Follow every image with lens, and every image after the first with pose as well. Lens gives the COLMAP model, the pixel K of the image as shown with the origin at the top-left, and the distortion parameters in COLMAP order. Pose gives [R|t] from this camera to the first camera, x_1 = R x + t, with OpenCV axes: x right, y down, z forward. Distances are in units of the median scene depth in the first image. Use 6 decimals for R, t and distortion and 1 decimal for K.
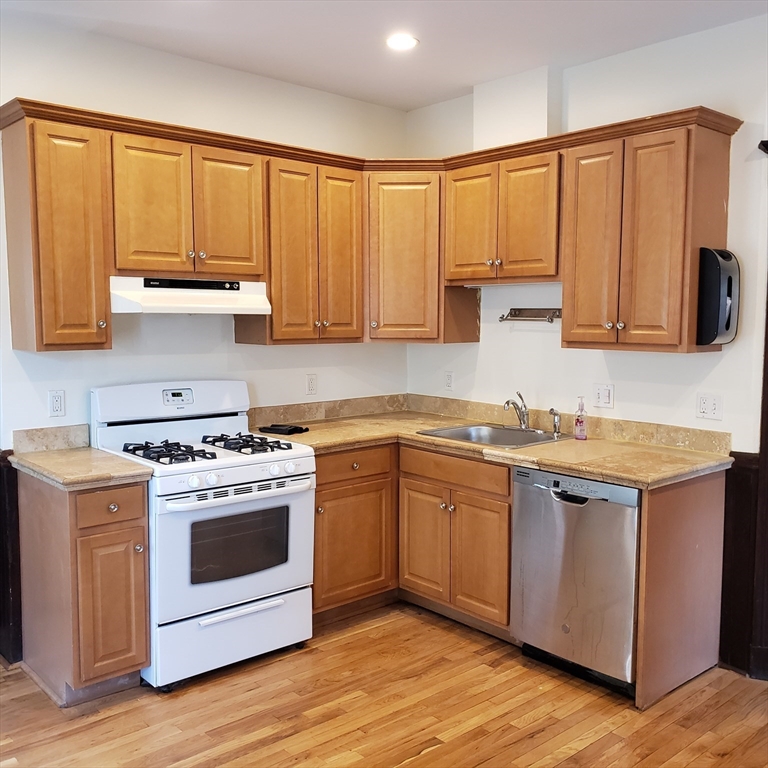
lens RADIAL K [[794.3, 0, 388.9], [0, 794.3, 379.8], [0, 0, 1]] dist [0.027366, 0.000000]
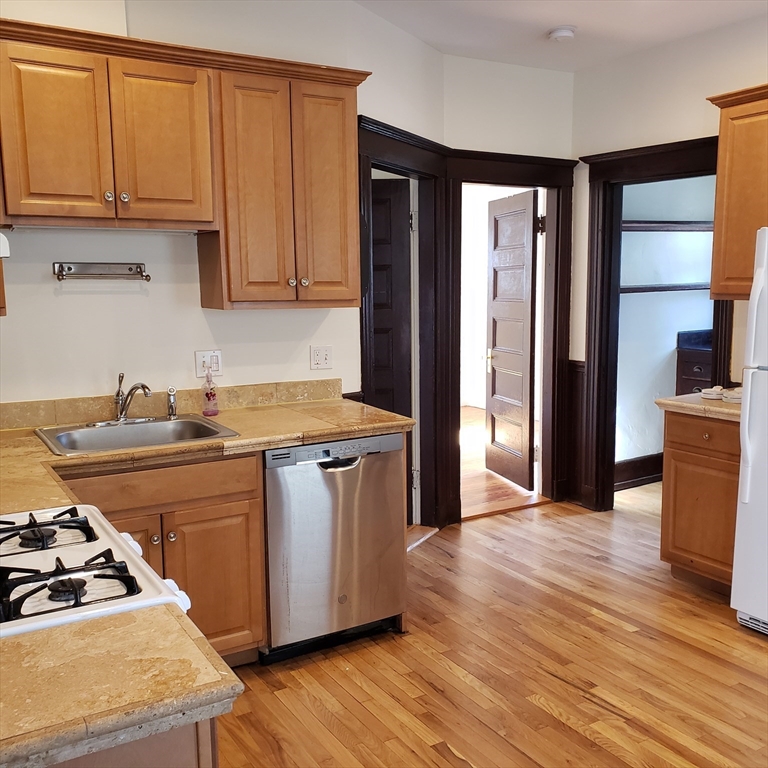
lens RADIAL K [[794.3, 0, 393.8], [0, 794.3, 397.0], [0, 0, 1]] dist [0.027366, 0.000000]
pose [[0.175426, -0.149284, 0.973109, -0.639861], [0.089727, 0.986747, 0.135201, -0.050543], [-0.980395, 0.063597, 0.186496, 0.719999]]
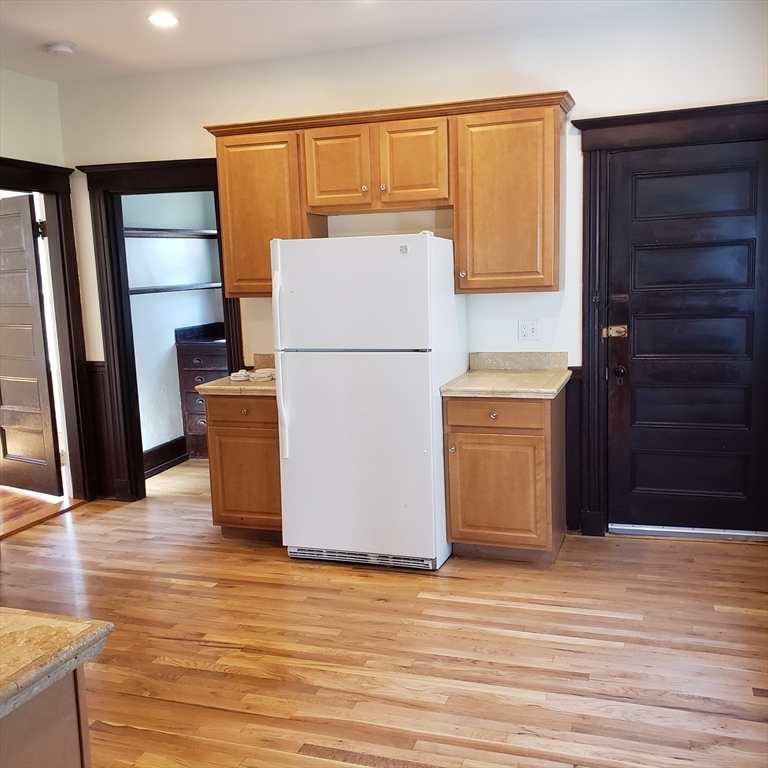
lens RADIAL K [[794.3, 0, 390.0], [0, 794.3, 388.4], [0, 0, 1]] dist [0.027366, 0.000000]
pose [[-0.488871, -0.116279, 0.864572, -0.718862], [0.101155, 0.976835, 0.188576, -0.064324], [-0.866472, 0.179645, -0.465784, 0.853816]]
